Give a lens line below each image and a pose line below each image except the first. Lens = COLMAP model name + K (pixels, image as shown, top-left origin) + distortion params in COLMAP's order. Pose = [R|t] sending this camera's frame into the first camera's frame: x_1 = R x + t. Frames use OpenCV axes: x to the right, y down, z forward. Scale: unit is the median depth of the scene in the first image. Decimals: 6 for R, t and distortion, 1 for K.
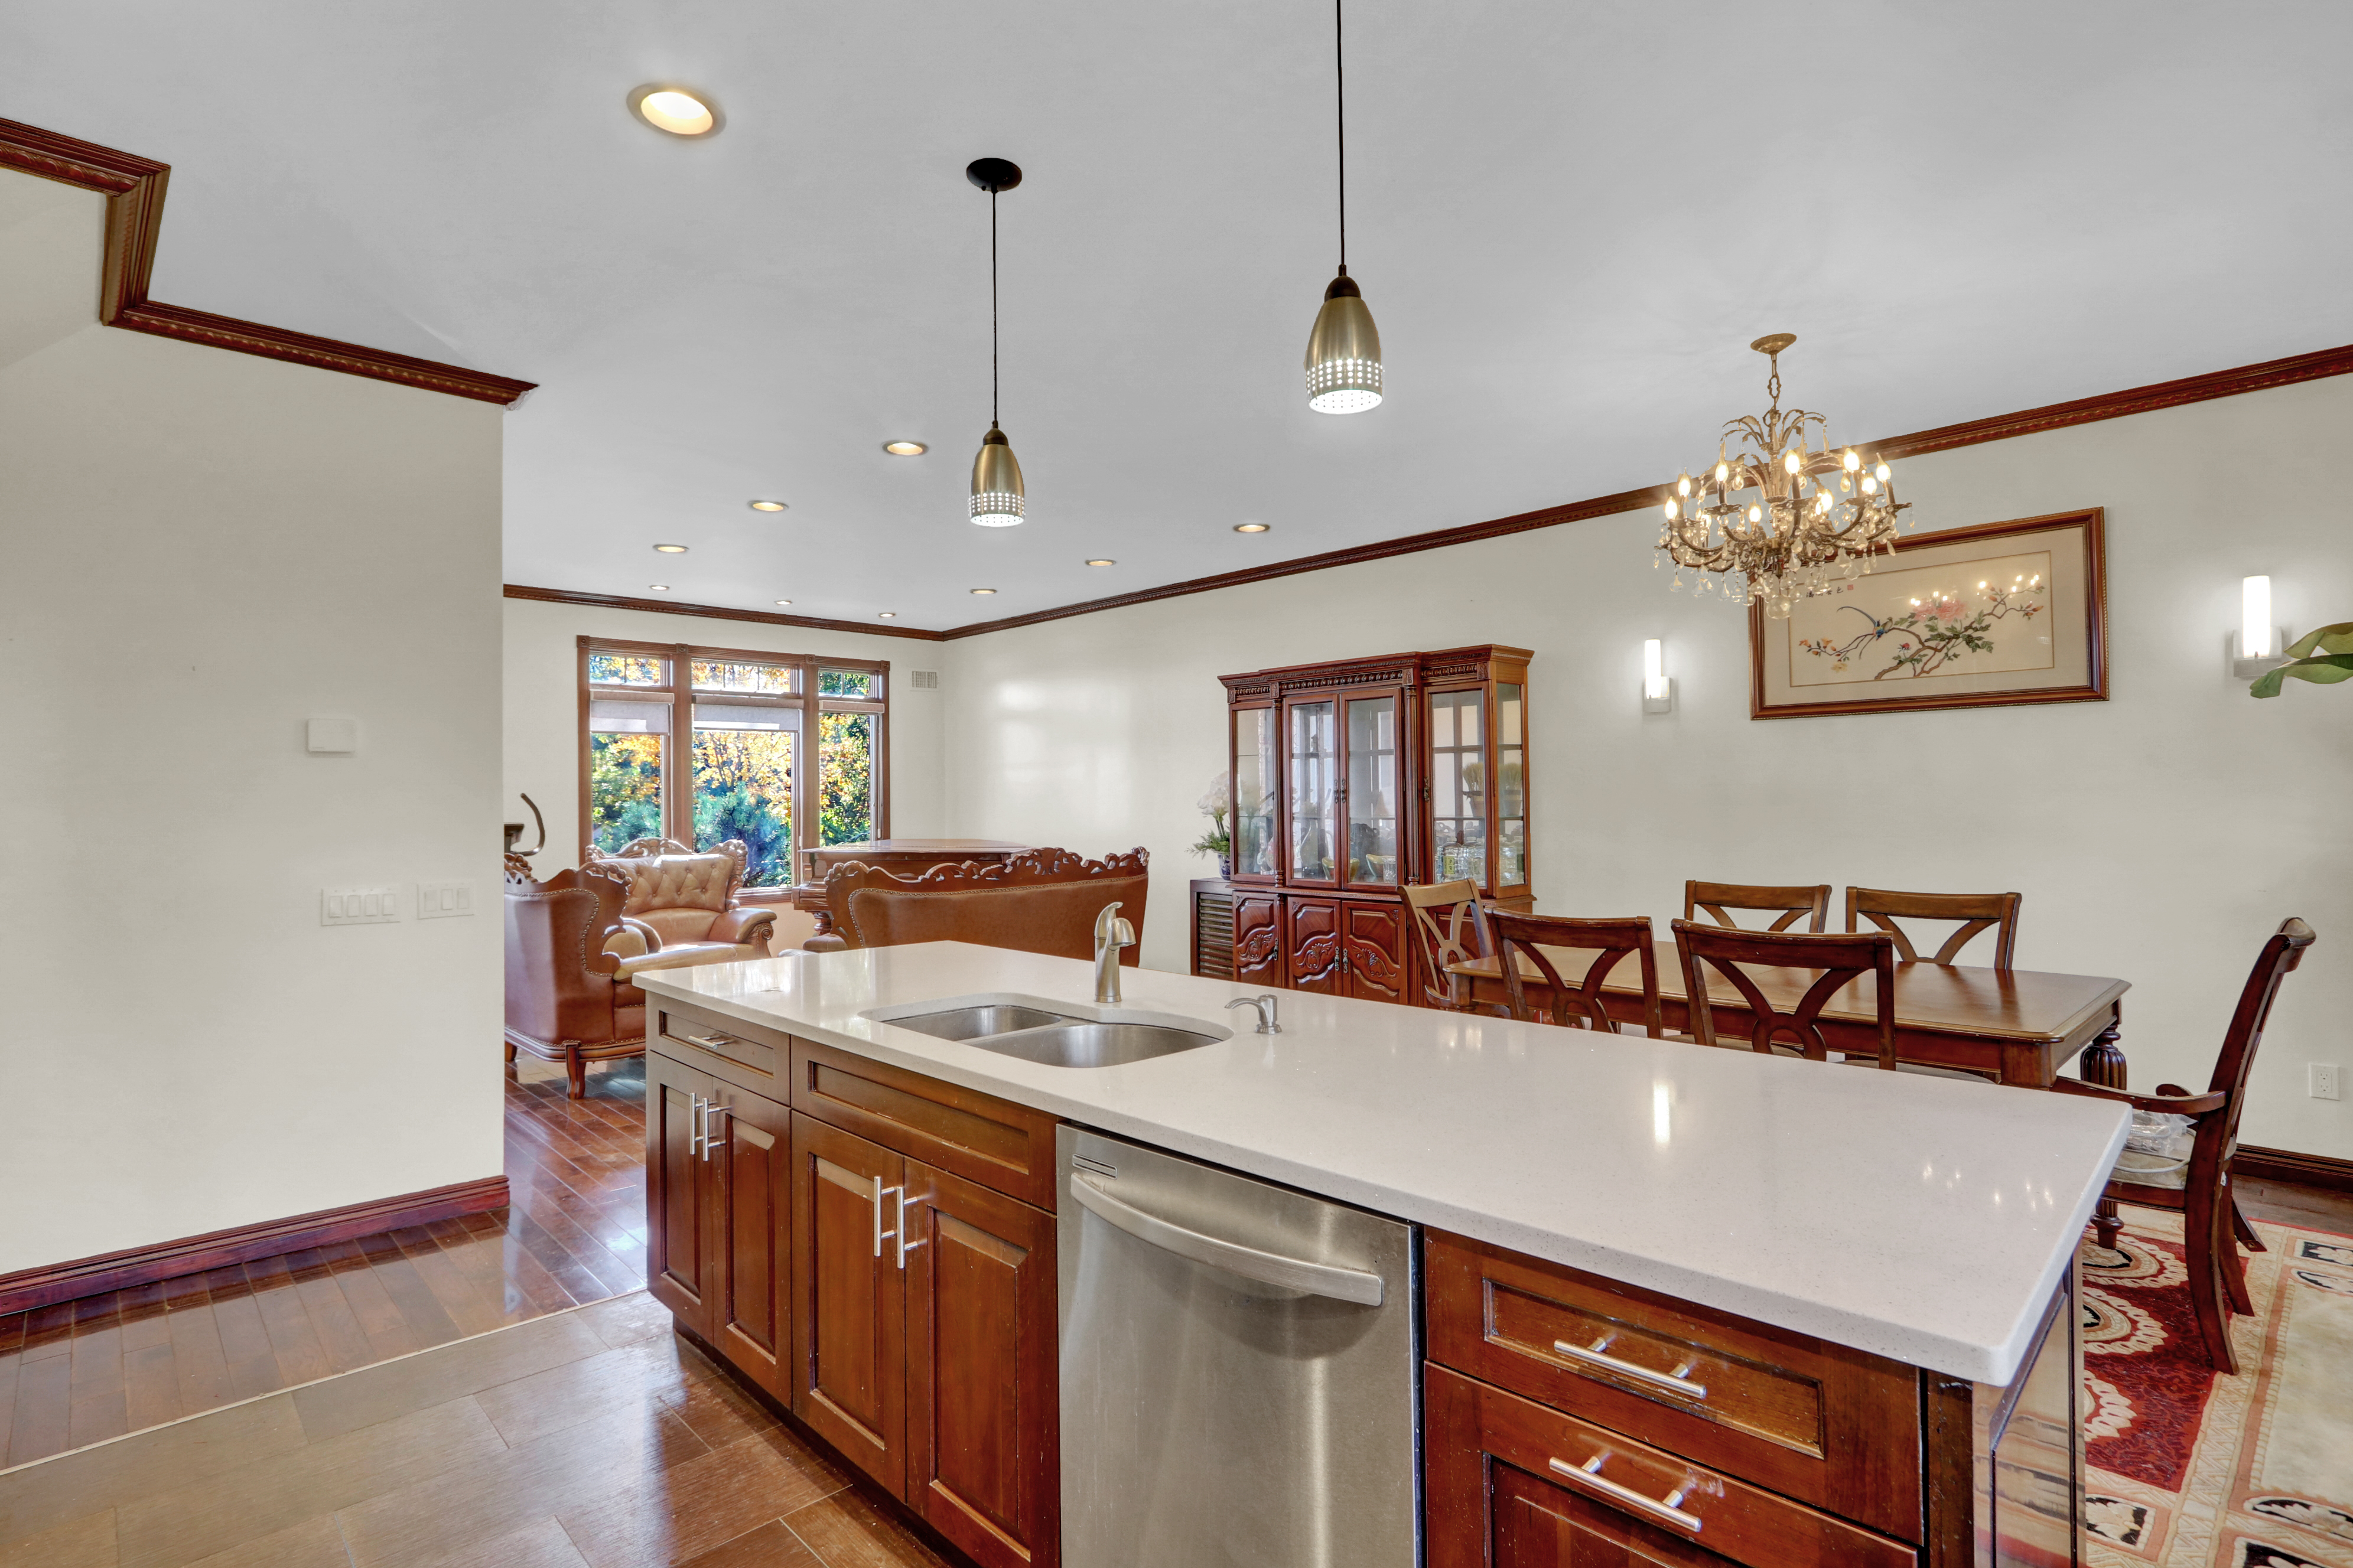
lens RADIAL K [[1114.0, 0, 1165.2], [0, 1114.0, 798.5], [0, 0, 1]] dist [-0.017244, 0.002887]
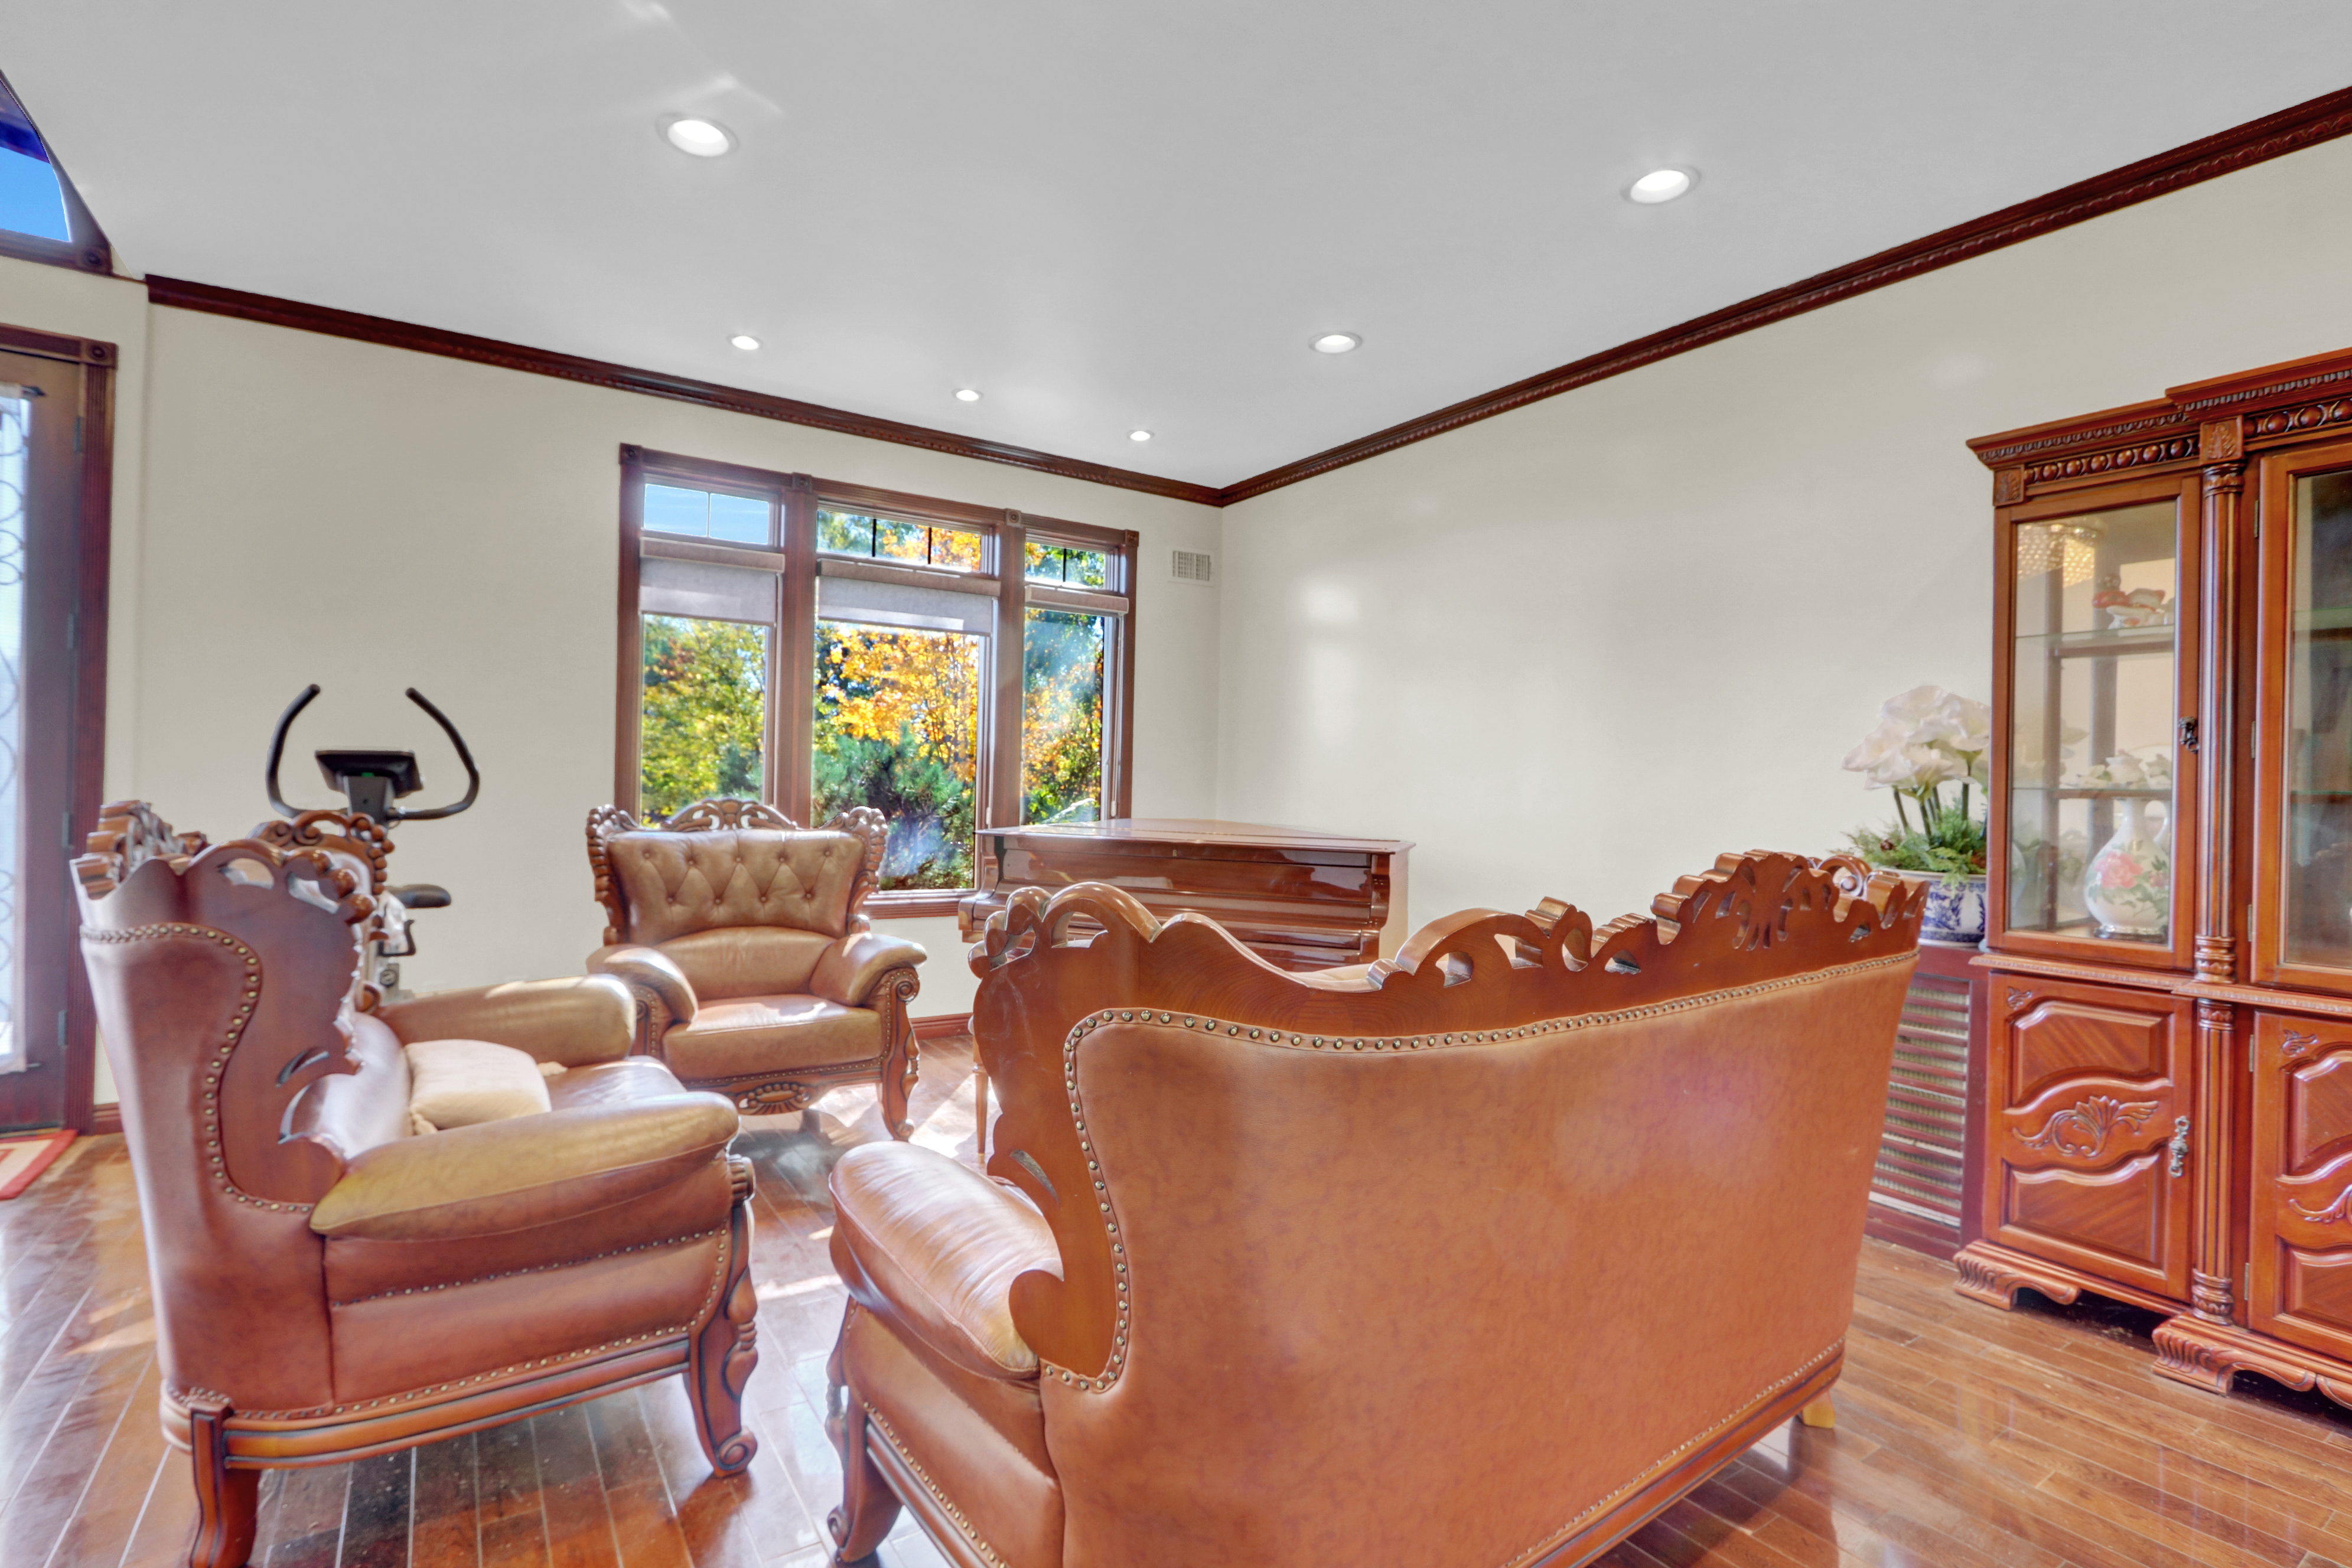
lens RADIAL K [[1113.7, 0, 1185.1], [0, 1113.7, 795.6], [0, 0, 1]] dist [-0.017244, 0.002887]
pose [[0.985247, 0.035123, -0.167494, -0.136929], [-0.034474, 0.999383, 0.006782, 0.022258], [0.167628, -0.000908, 0.985850, 0.476212]]
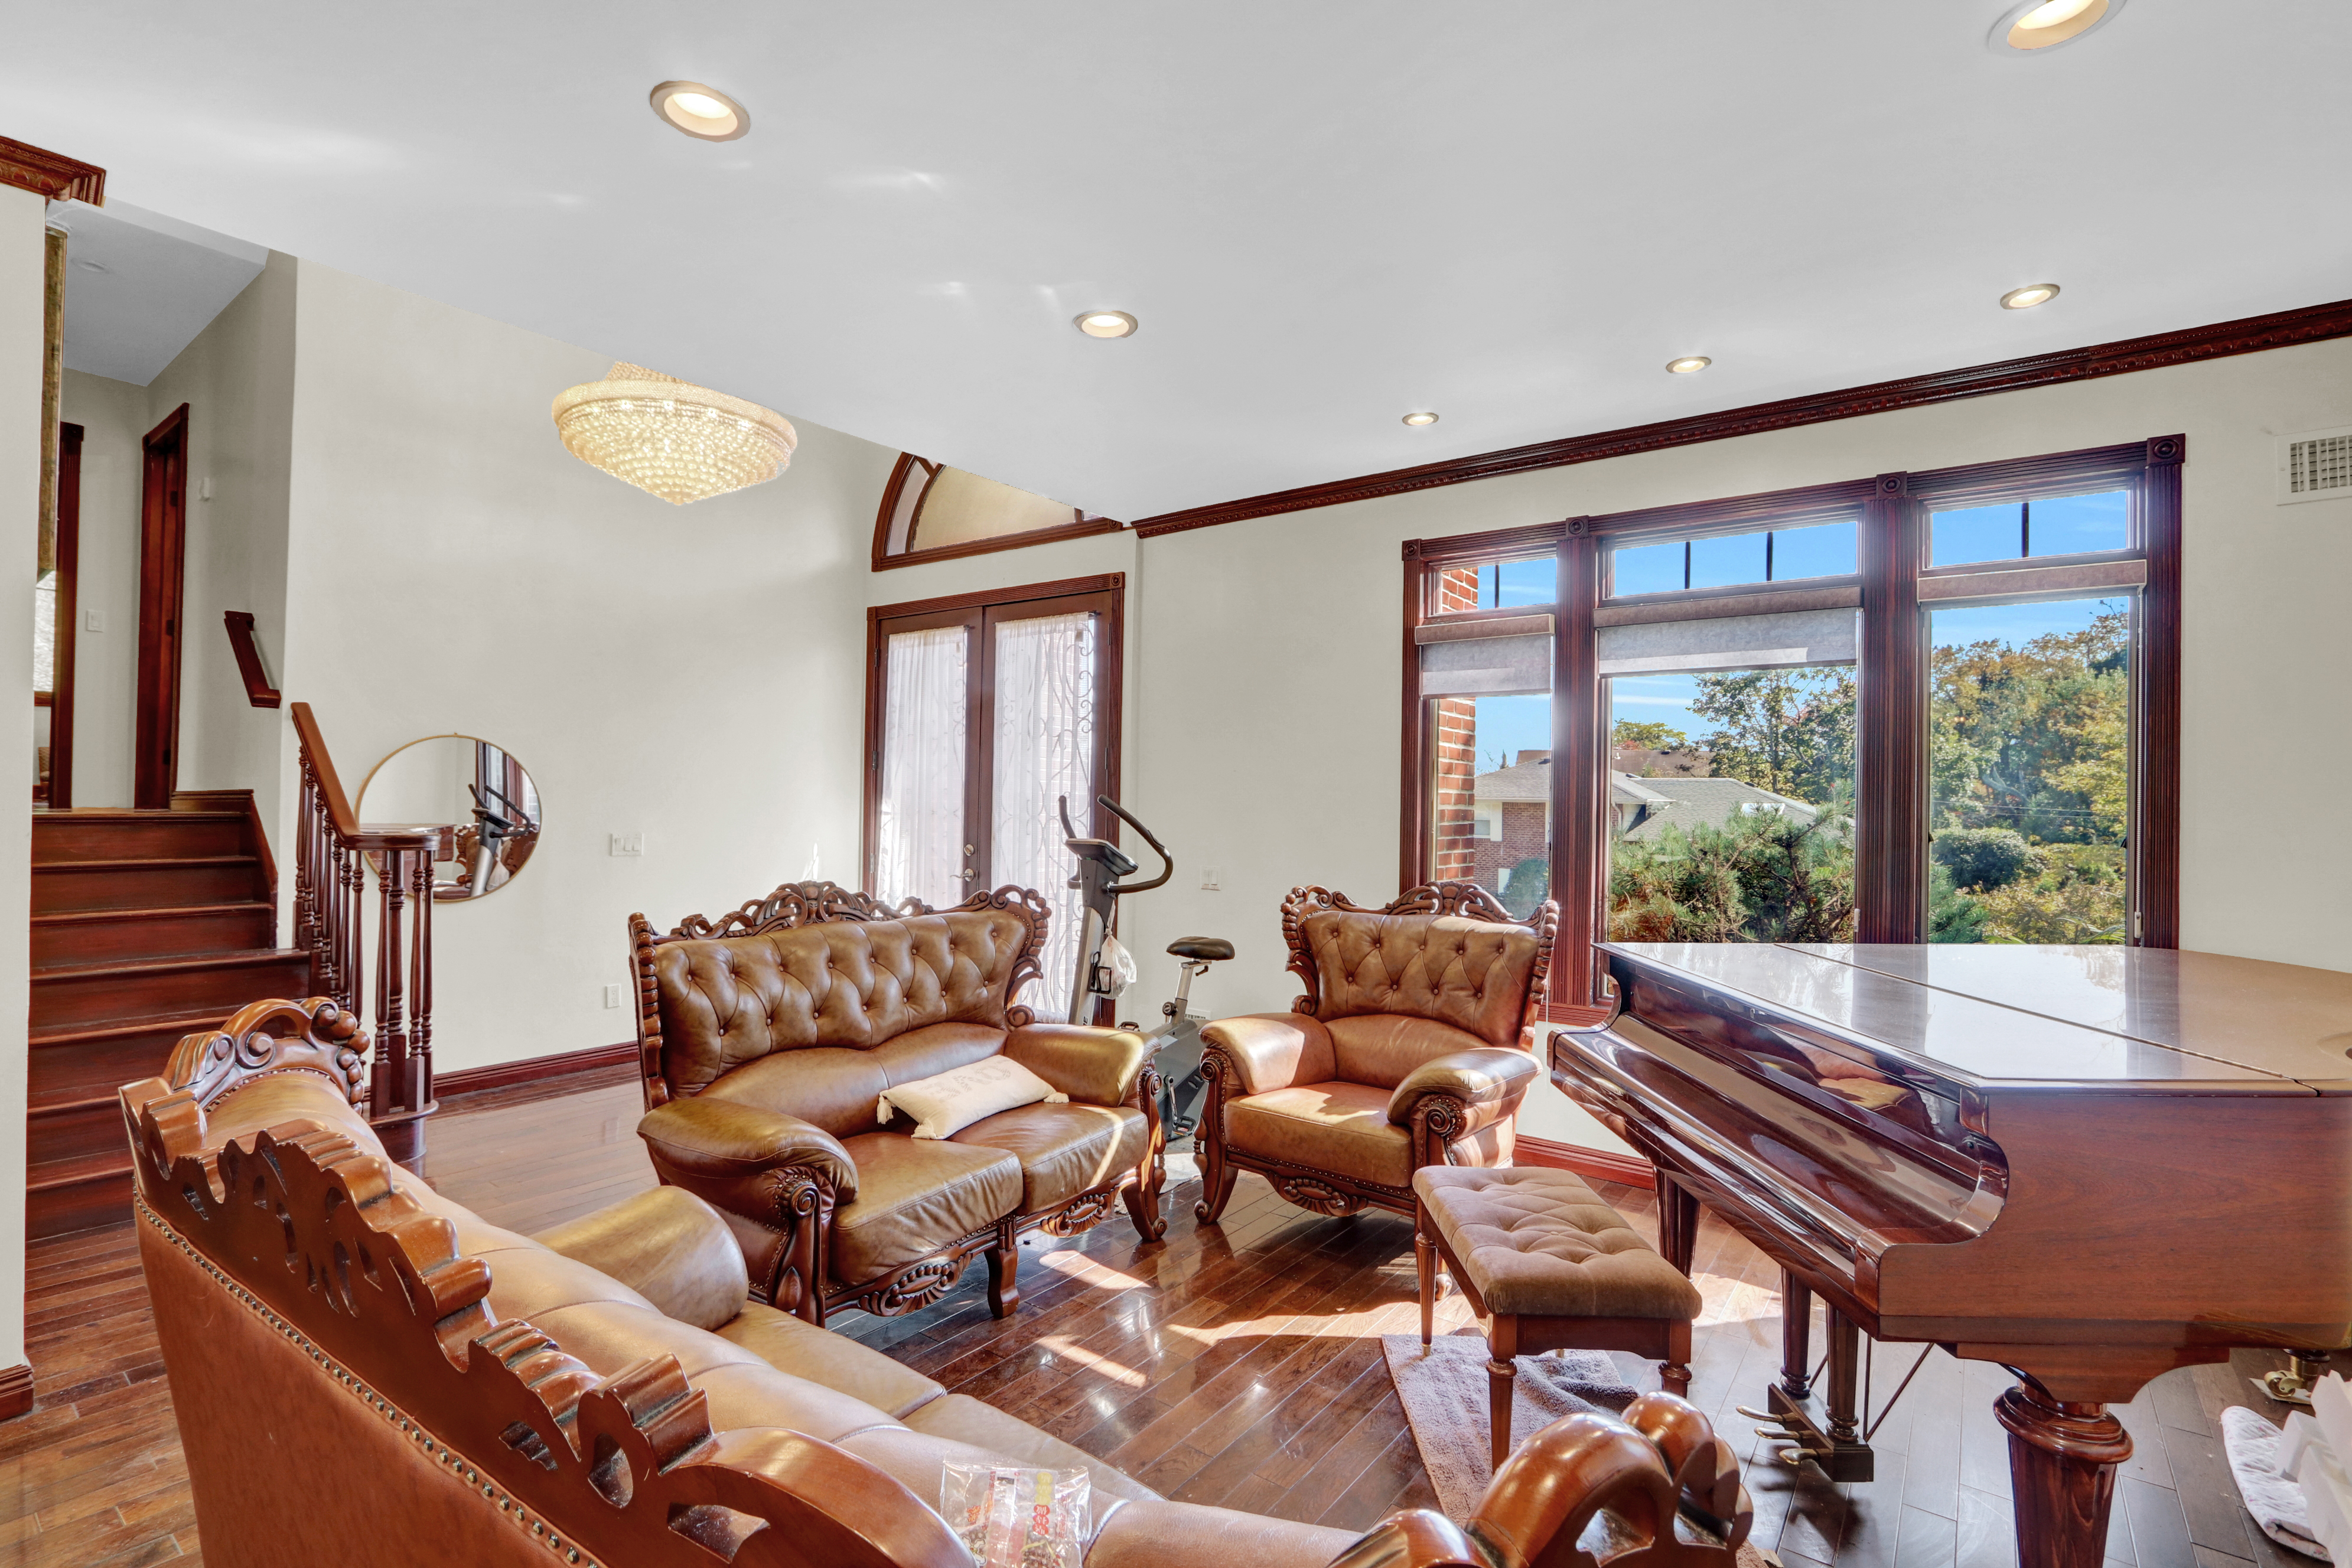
lens RADIAL K [[1113.7, 0, 1178.4], [0, 1113.7, 789.7], [0, 0, 1]] dist [-0.017244, 0.002887]
pose [[0.161562, 0.001900, -0.986861, 0.054606], [-0.019088, 0.999817, -0.001200, -0.006171], [0.986678, 0.019031, 0.161569, 0.769296]]
